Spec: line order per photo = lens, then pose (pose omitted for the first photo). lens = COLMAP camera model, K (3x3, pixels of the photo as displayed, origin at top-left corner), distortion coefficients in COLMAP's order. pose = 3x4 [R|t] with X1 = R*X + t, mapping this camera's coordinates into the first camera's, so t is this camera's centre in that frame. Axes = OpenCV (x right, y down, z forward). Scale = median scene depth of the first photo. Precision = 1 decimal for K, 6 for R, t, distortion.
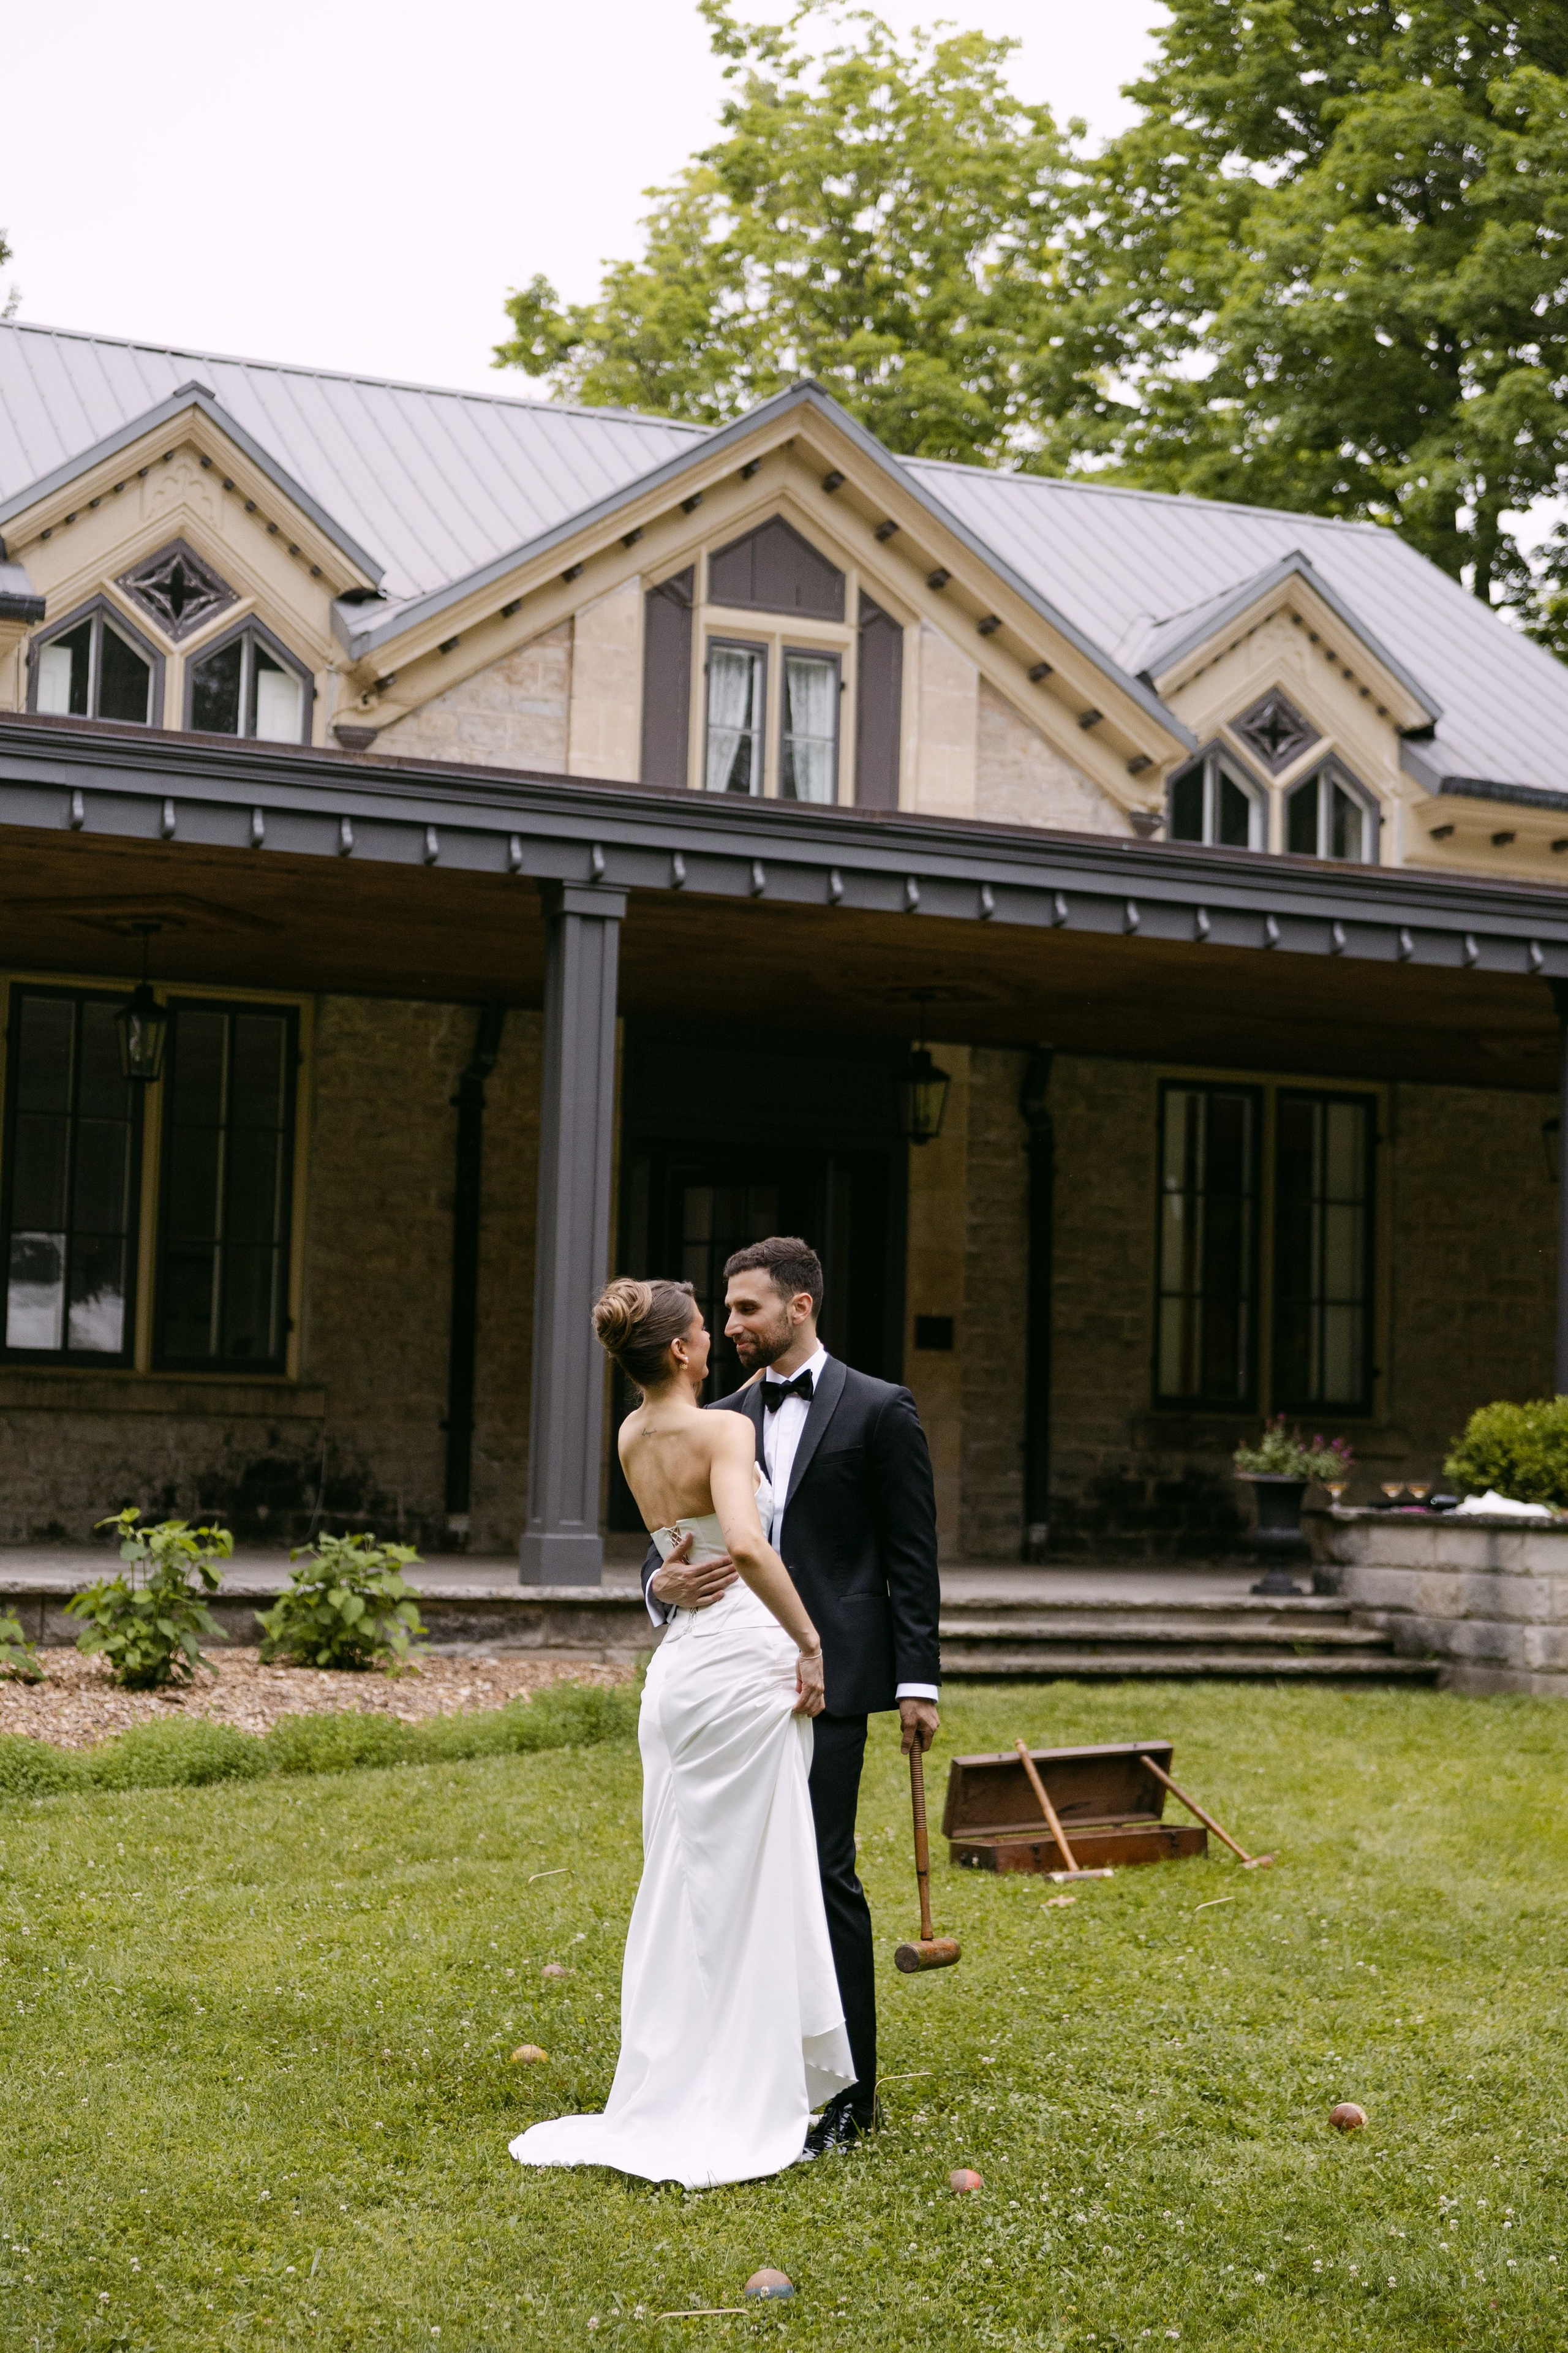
lens RADIAL K [[3521.7, 0, 801.0], [0, 3521.7, 1162.5], [0, 0, 1]] dist [0.012681, 0.006608]
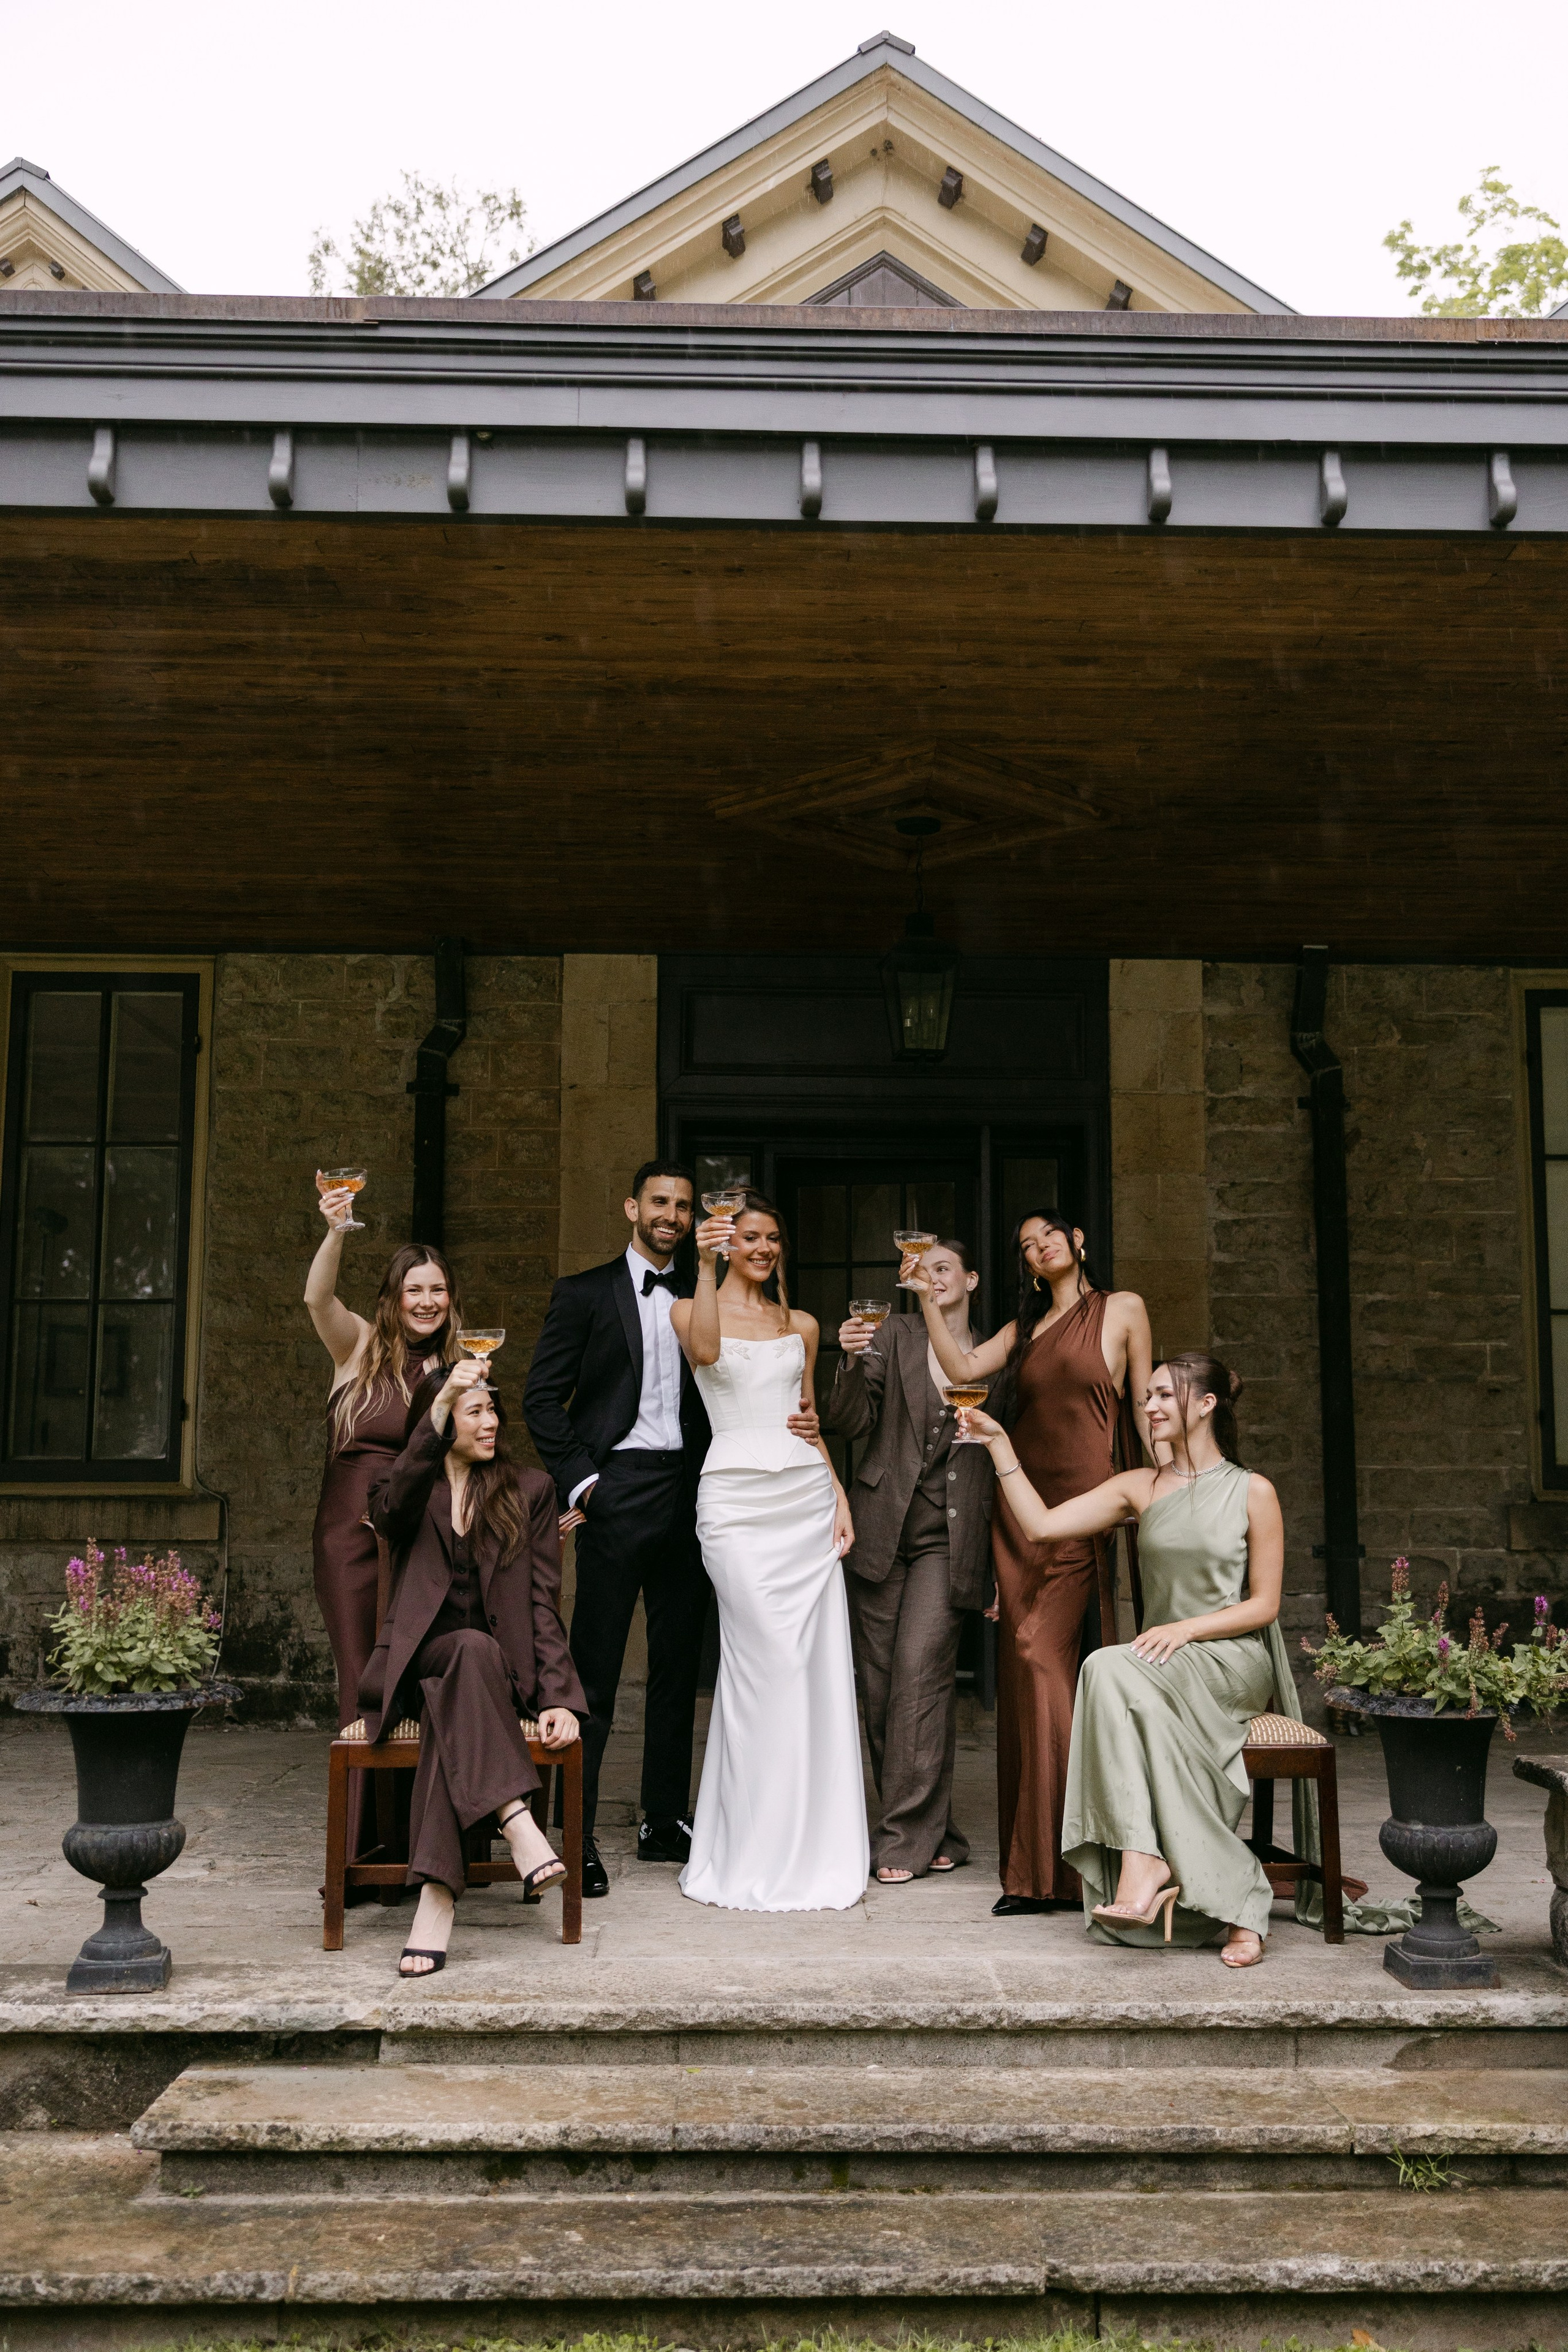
lens RADIAL K [[2315.6, 0, 814.0], [0, 2315.6, 1165.1], [0, 0, 1]] dist [0.022835, 0.000521]
pose [[0.926816, -0.073251, -0.368303, 0.145854], [0.055150, 0.996707, -0.059449, 0.029848], [0.371445, 0.034786, 0.927803, 0.579648]]
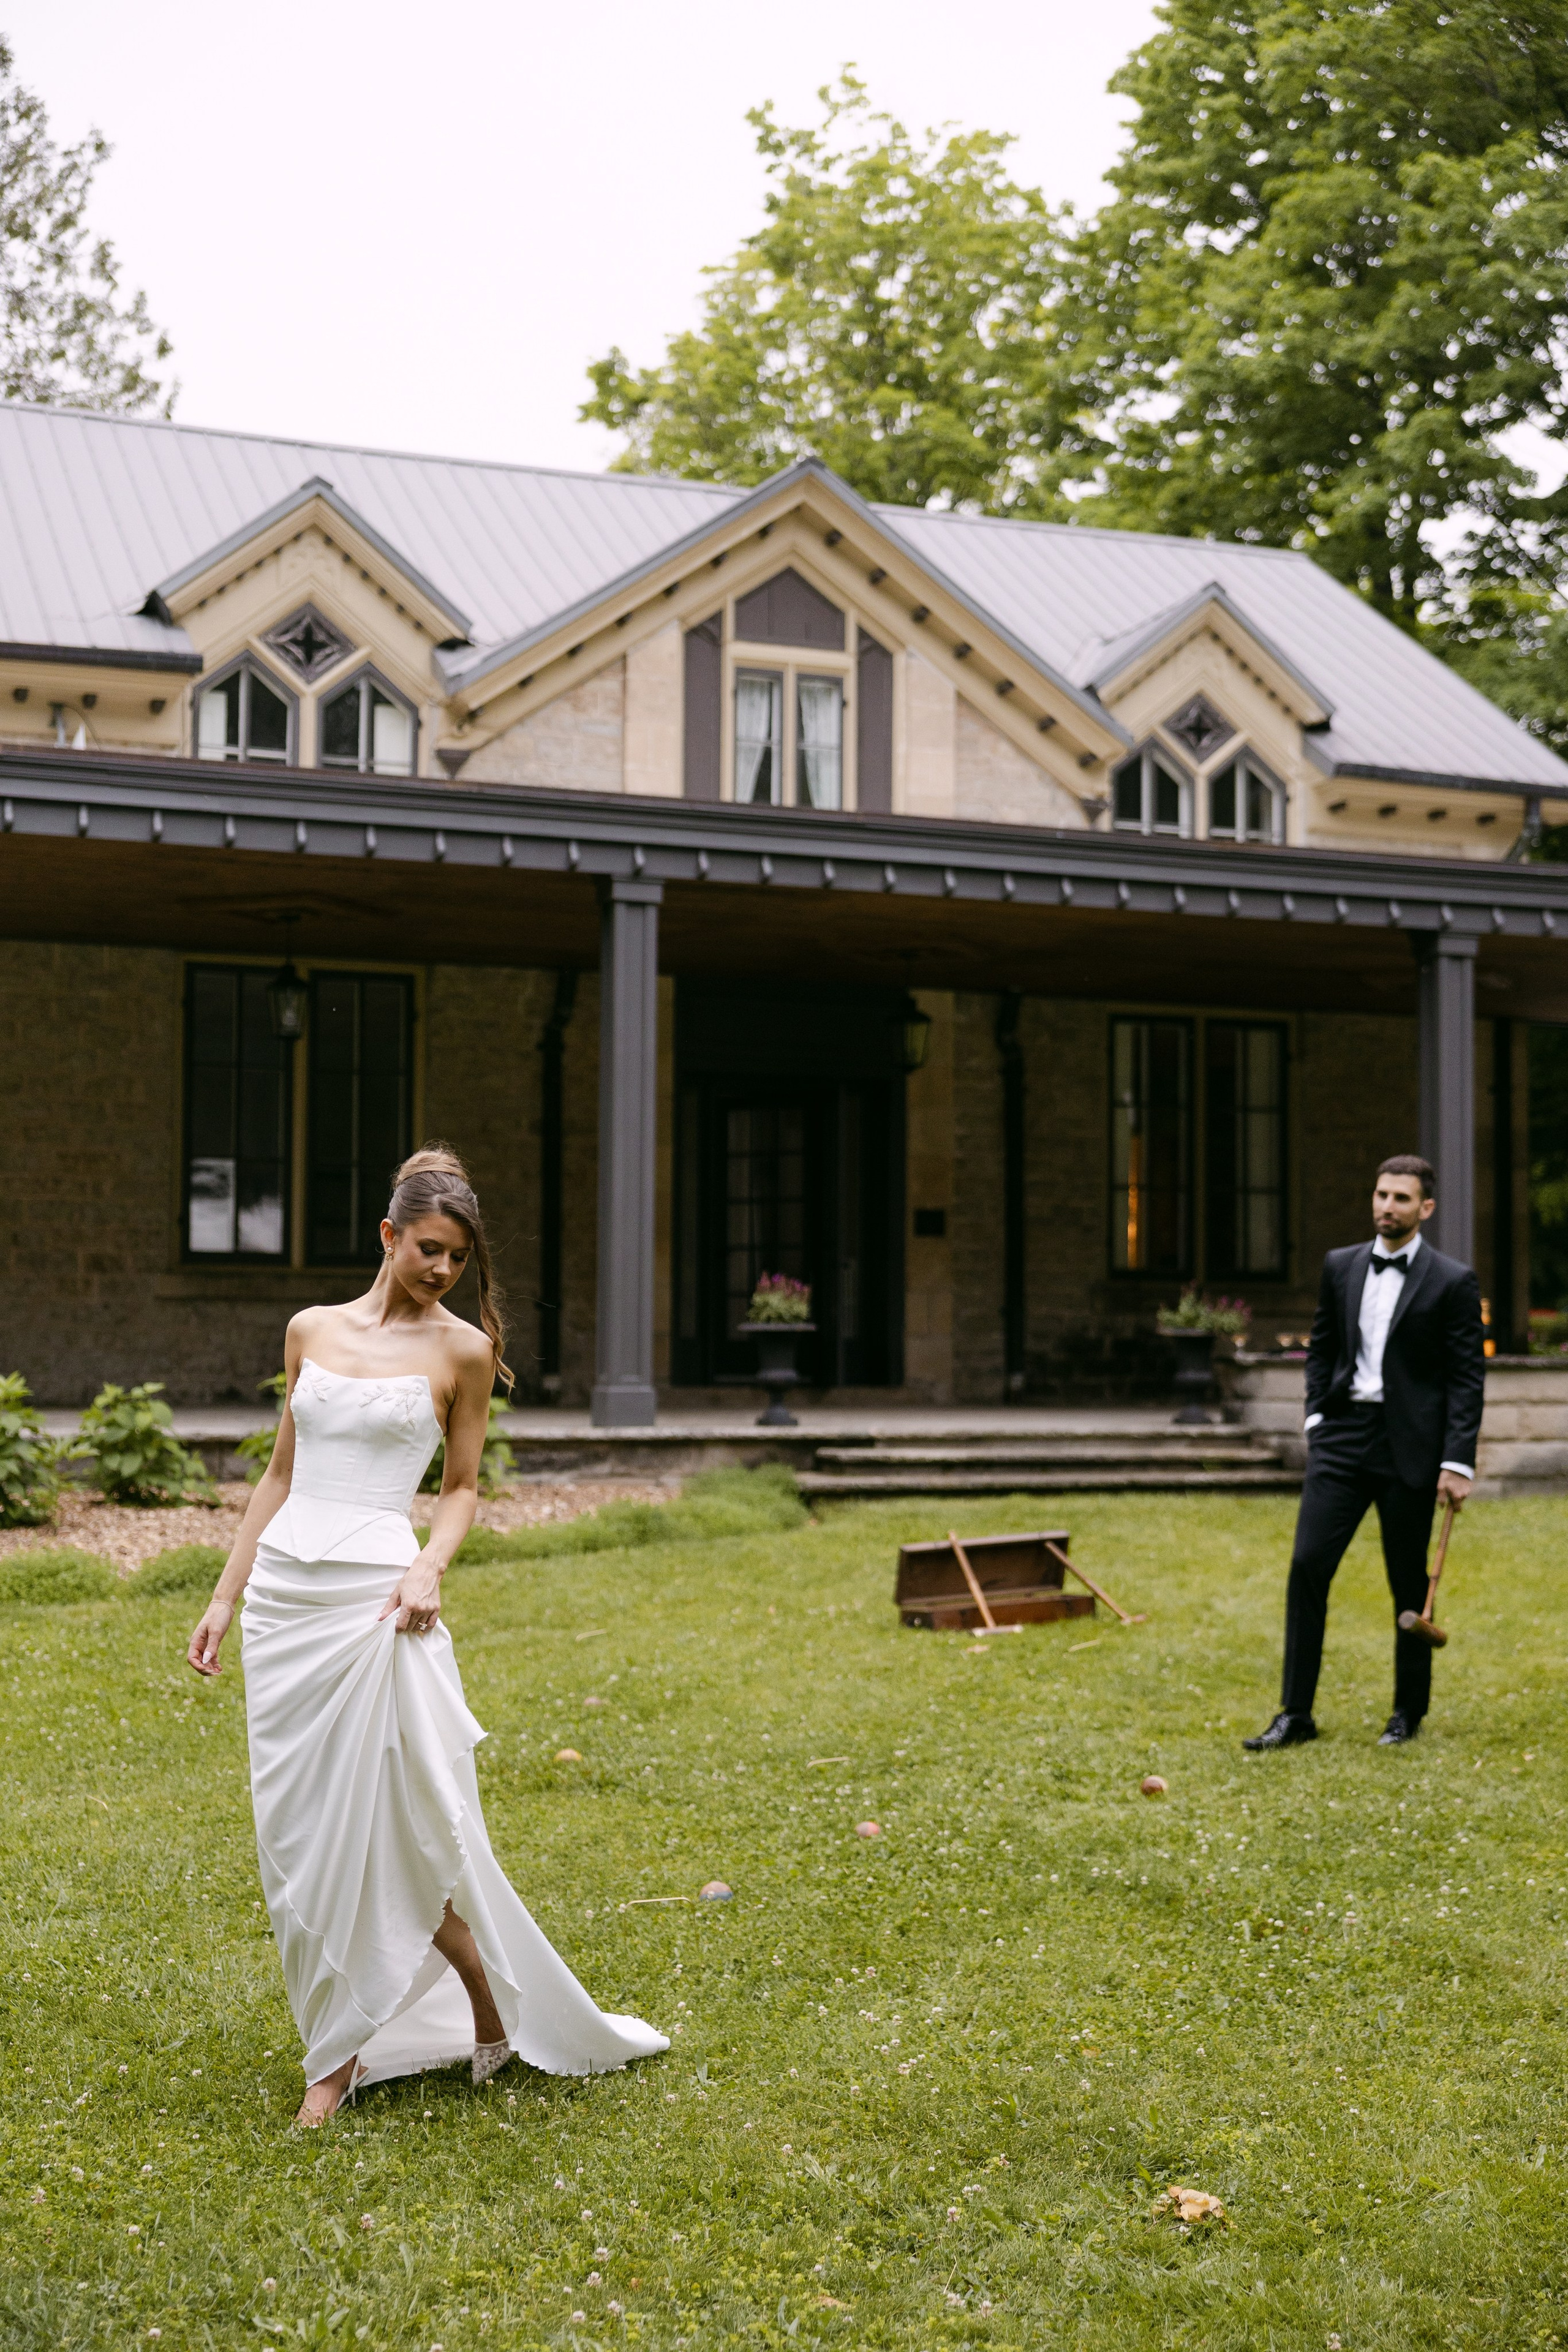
lens RADIAL K [[2996.0, 0, 784.0], [0, 2996.0, 1176.0], [0, 0, 1]] dist [-0.000372, -0.017430]
pose [[0.999328, -0.022323, -0.029087, 0.017848], [0.023265, 0.999202, 0.032455, -0.003882], [0.028339, -0.033109, 0.999050, -0.062138]]
